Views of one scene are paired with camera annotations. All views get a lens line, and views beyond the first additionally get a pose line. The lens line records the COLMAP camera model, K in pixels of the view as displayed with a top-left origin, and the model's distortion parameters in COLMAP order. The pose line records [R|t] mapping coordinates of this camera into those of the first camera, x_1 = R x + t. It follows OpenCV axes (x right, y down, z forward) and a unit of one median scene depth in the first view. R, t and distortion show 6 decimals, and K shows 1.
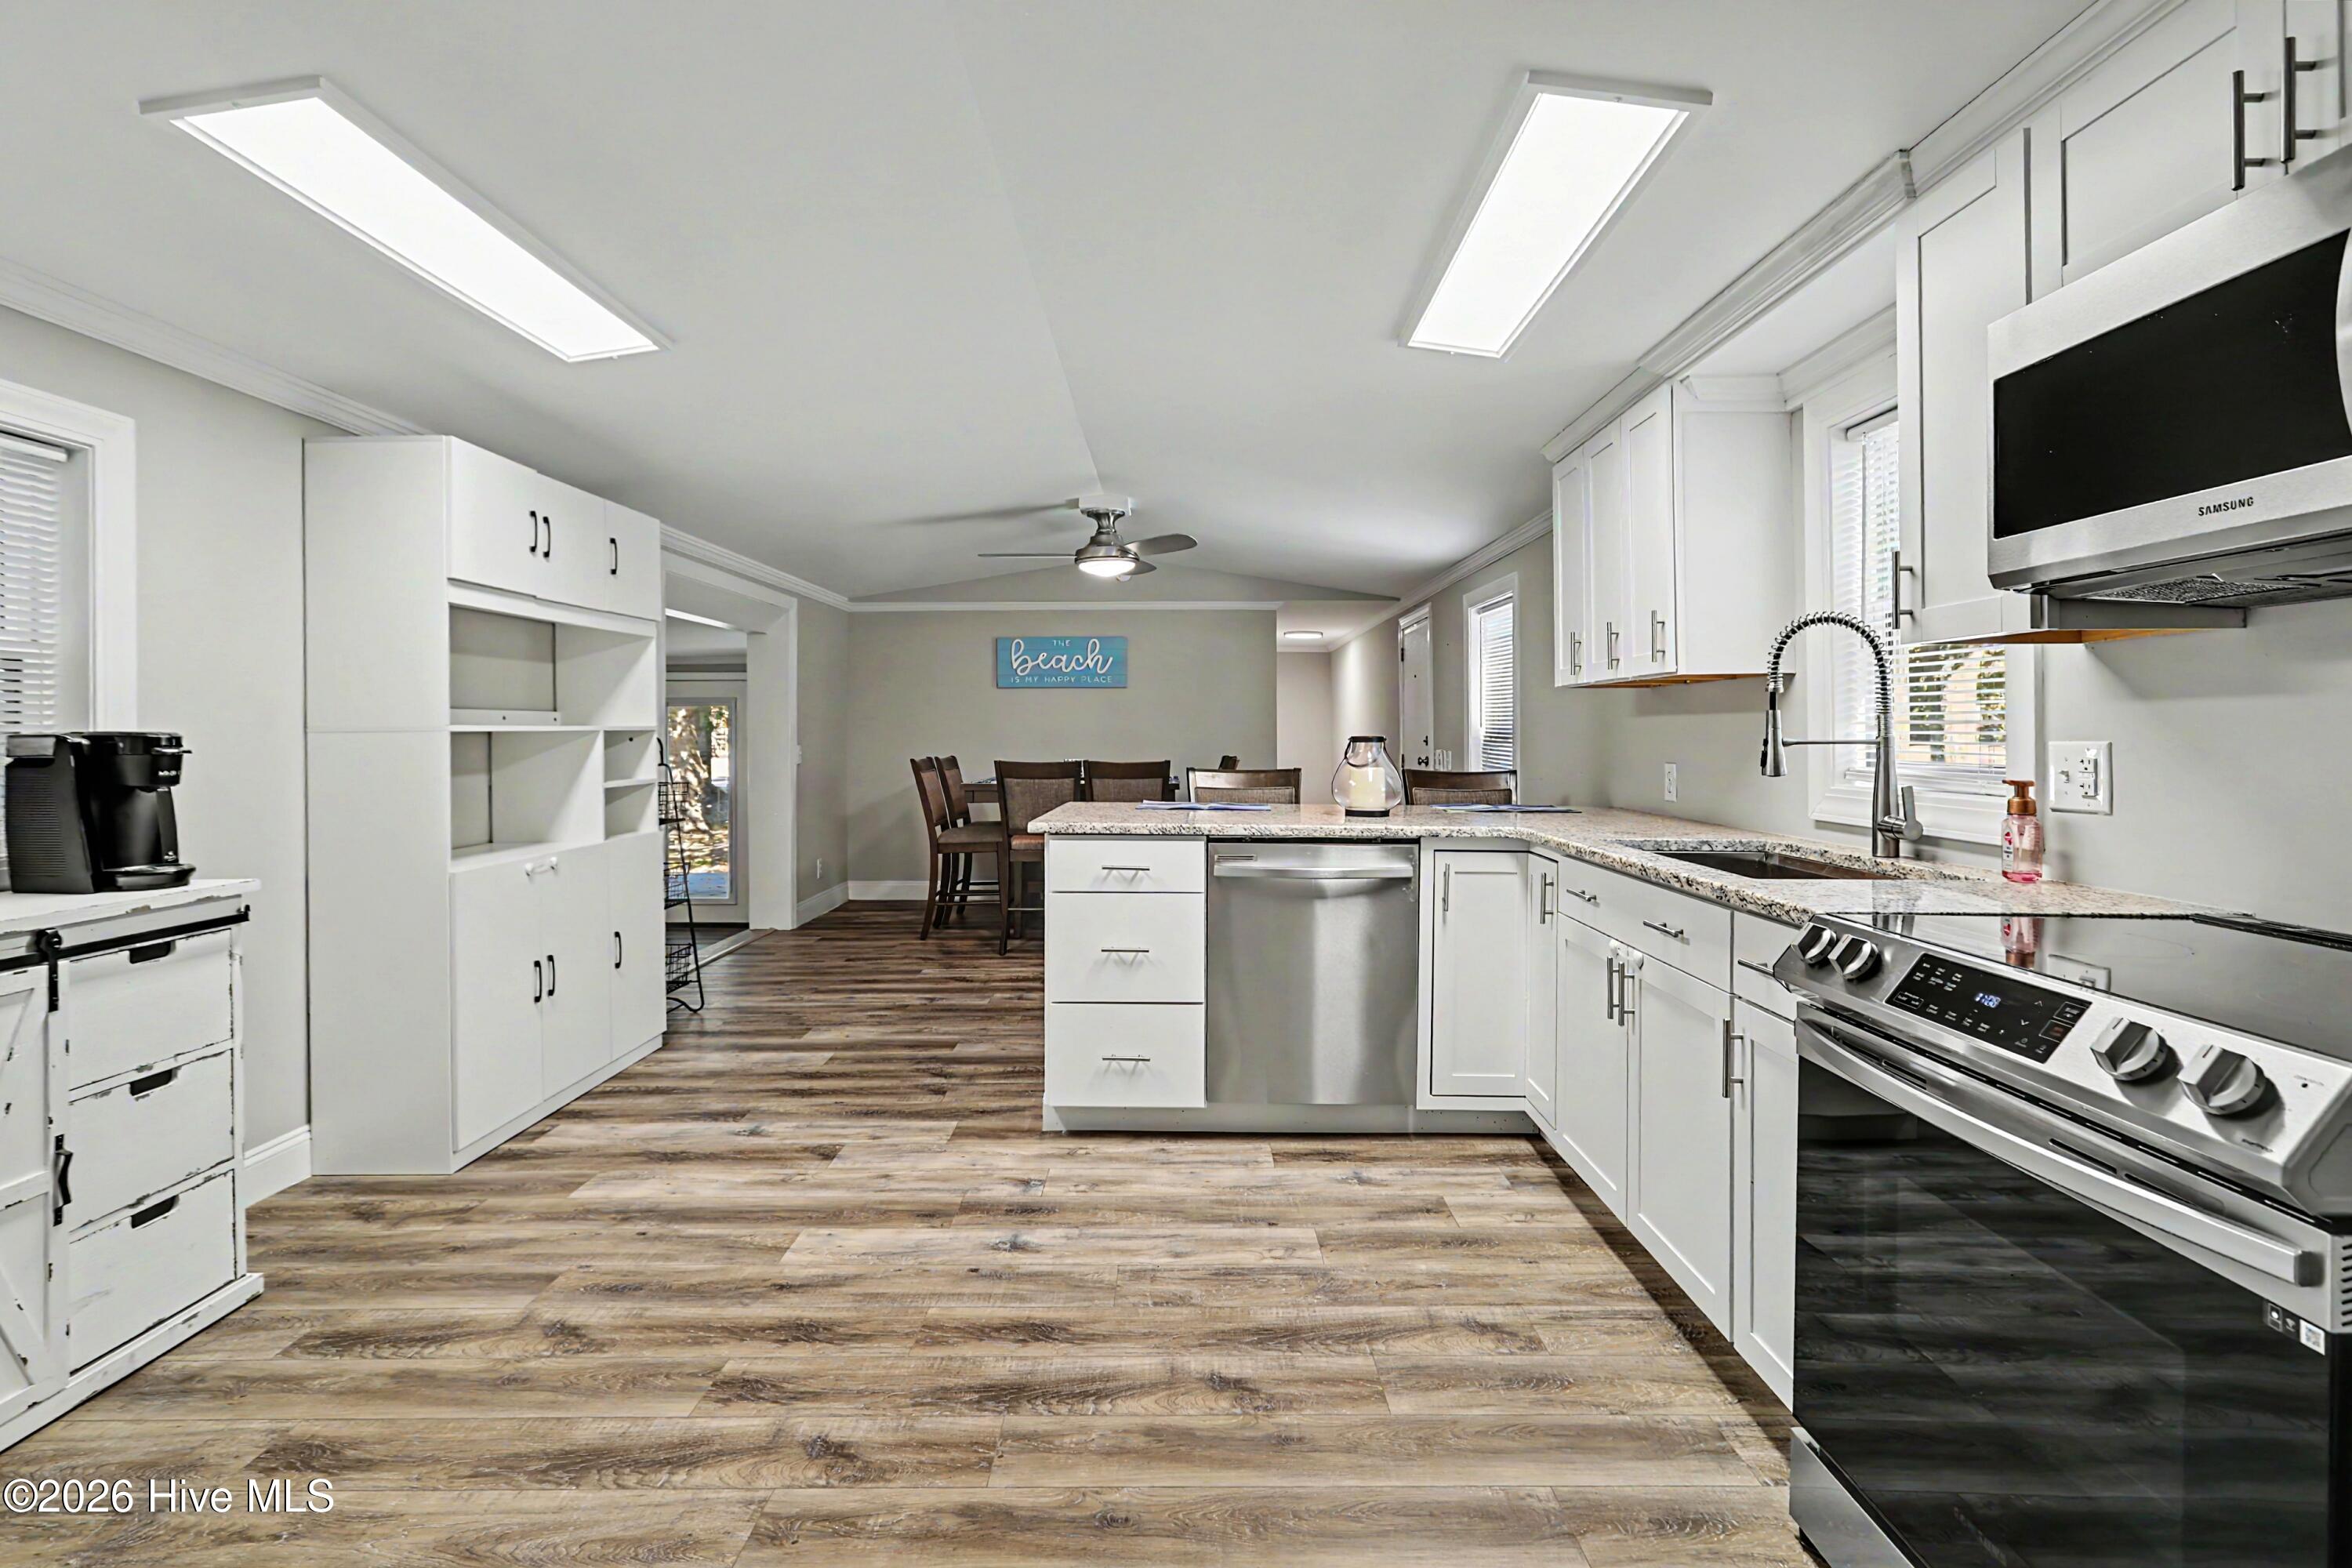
lens RADIAL K [[1069.0, 0, 1157.5], [0, 1069.0, 745.1], [0, 0, 1]] dist [-0.005164, 0.004770]
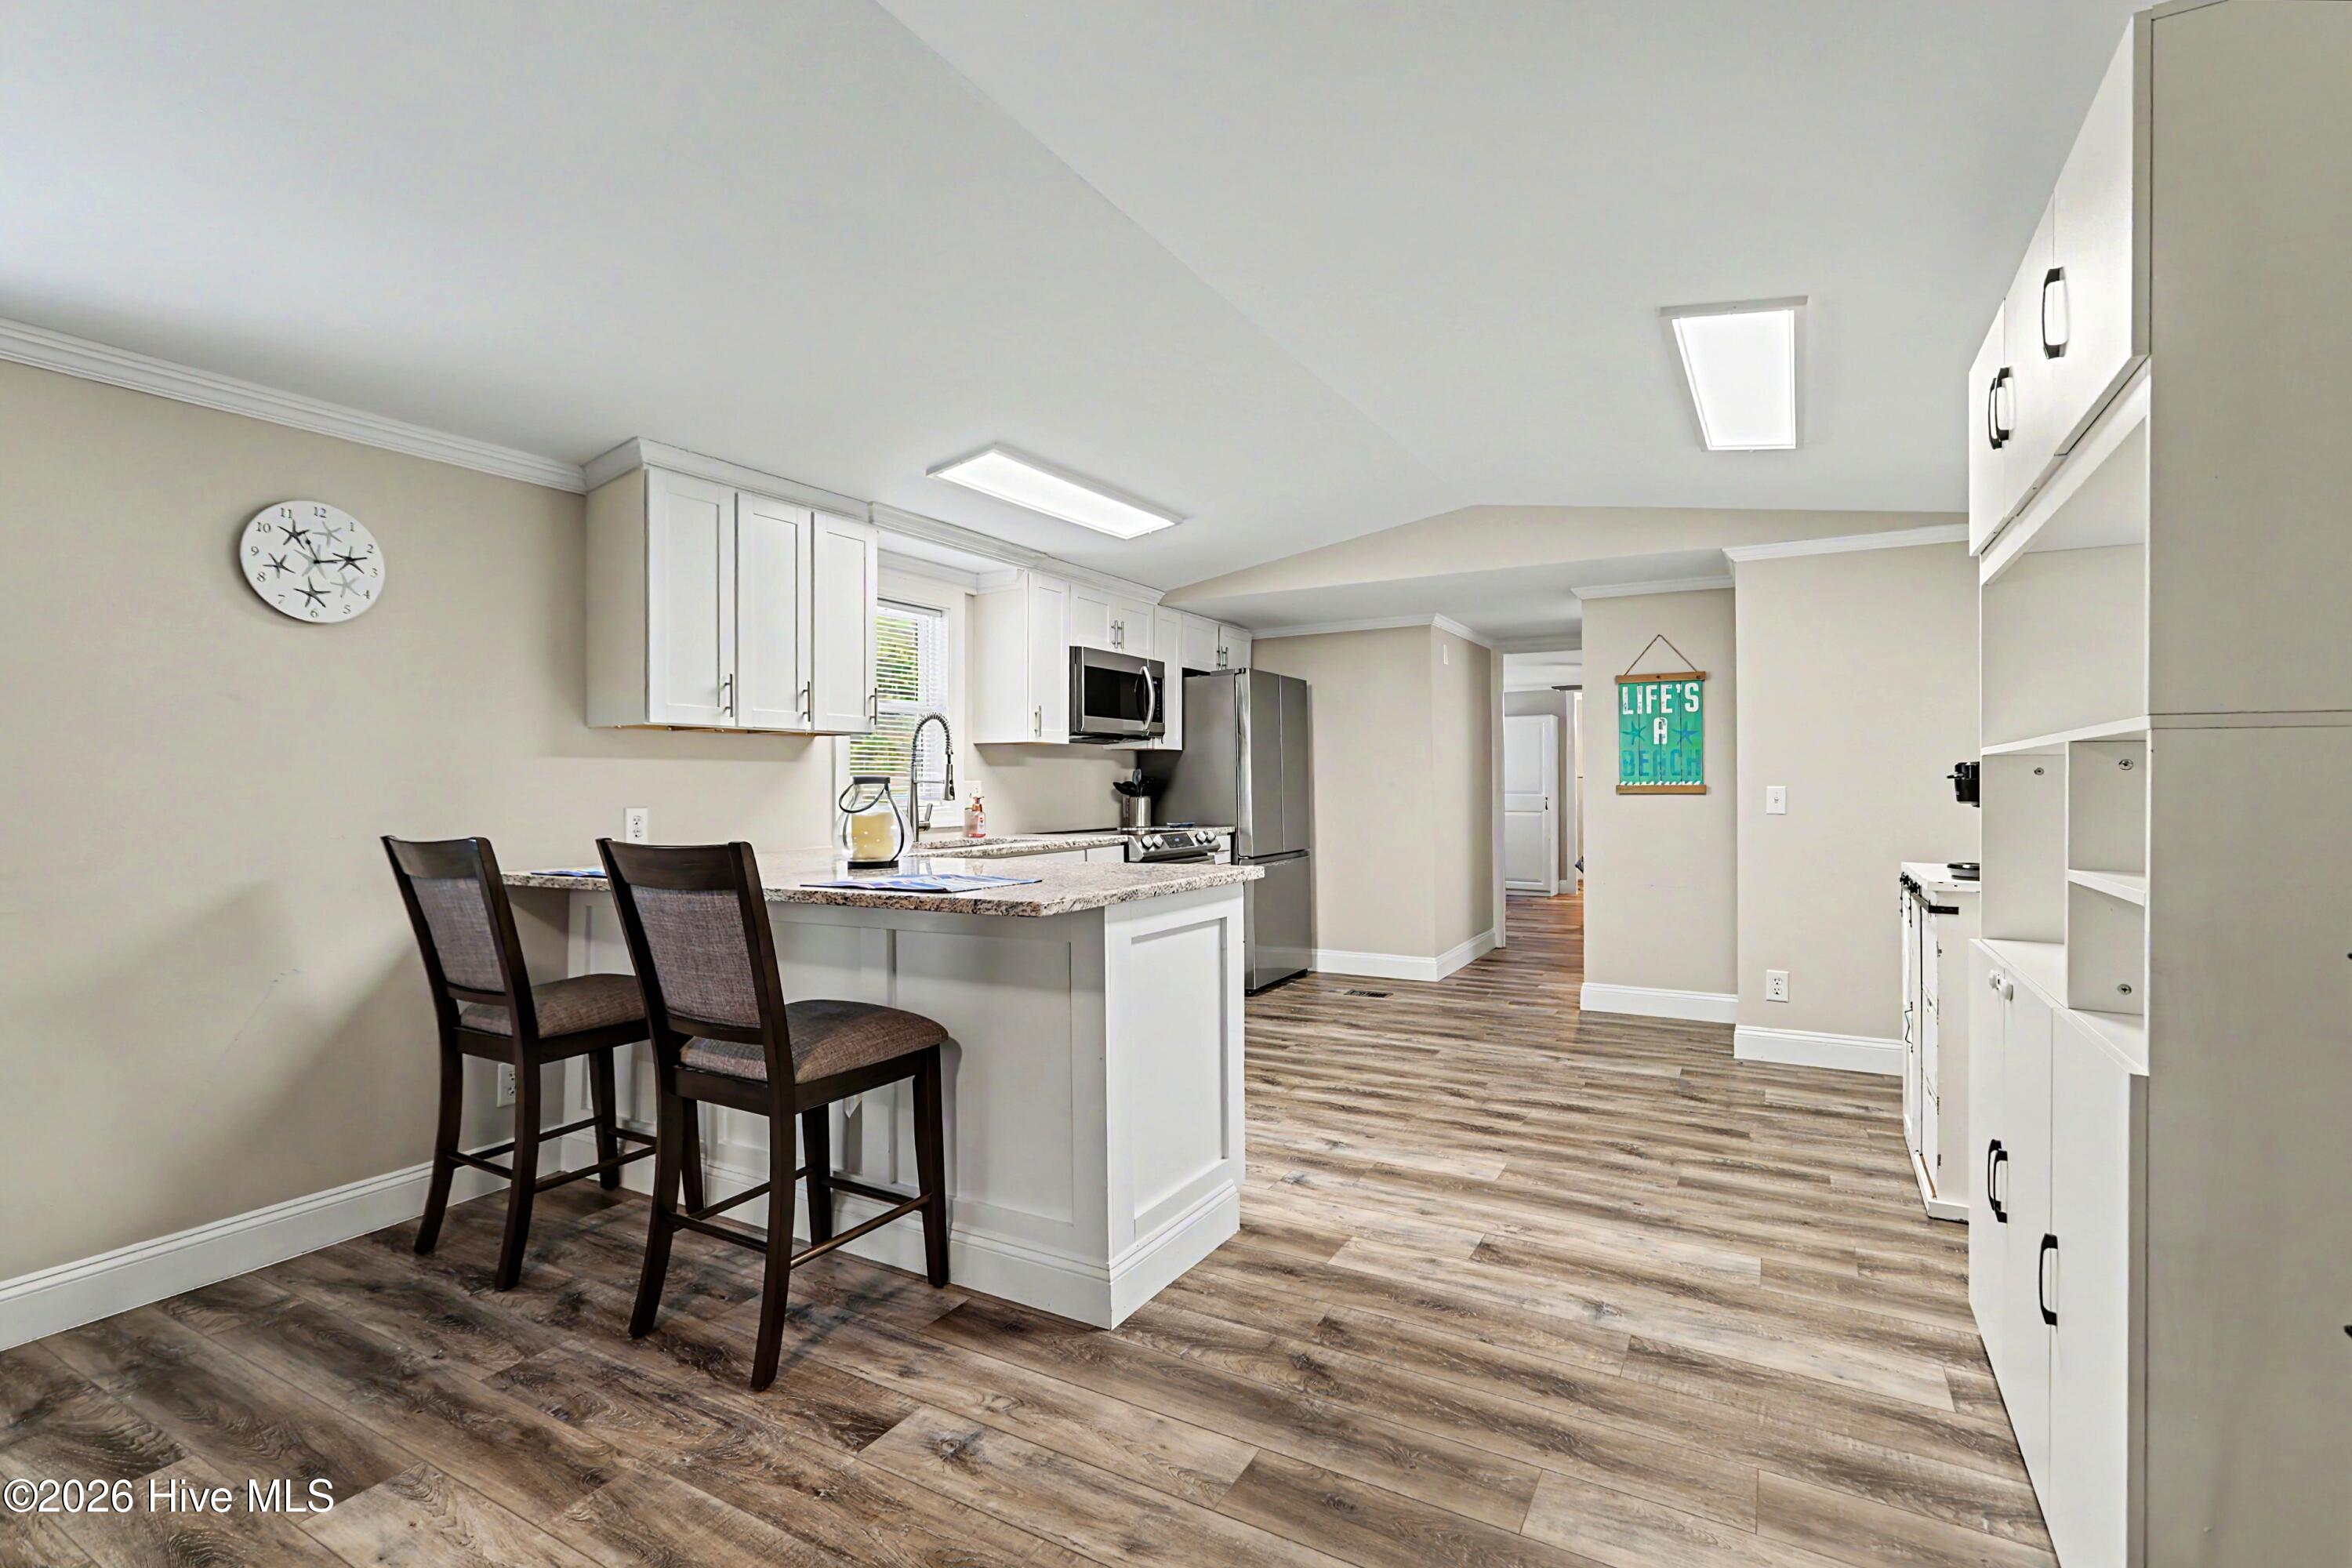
lens RADIAL K [[1069.0, 0, 1191.8], [0, 1069.0, 778.5], [0, 0, 1]] dist [-0.005164, 0.004770]
pose [[-0.879969, 0.013881, 0.474829, -0.518911], [0.015642, 0.999878, -0.000241, -0.003114], [-0.474774, 0.007215, -0.880078, 1.888932]]
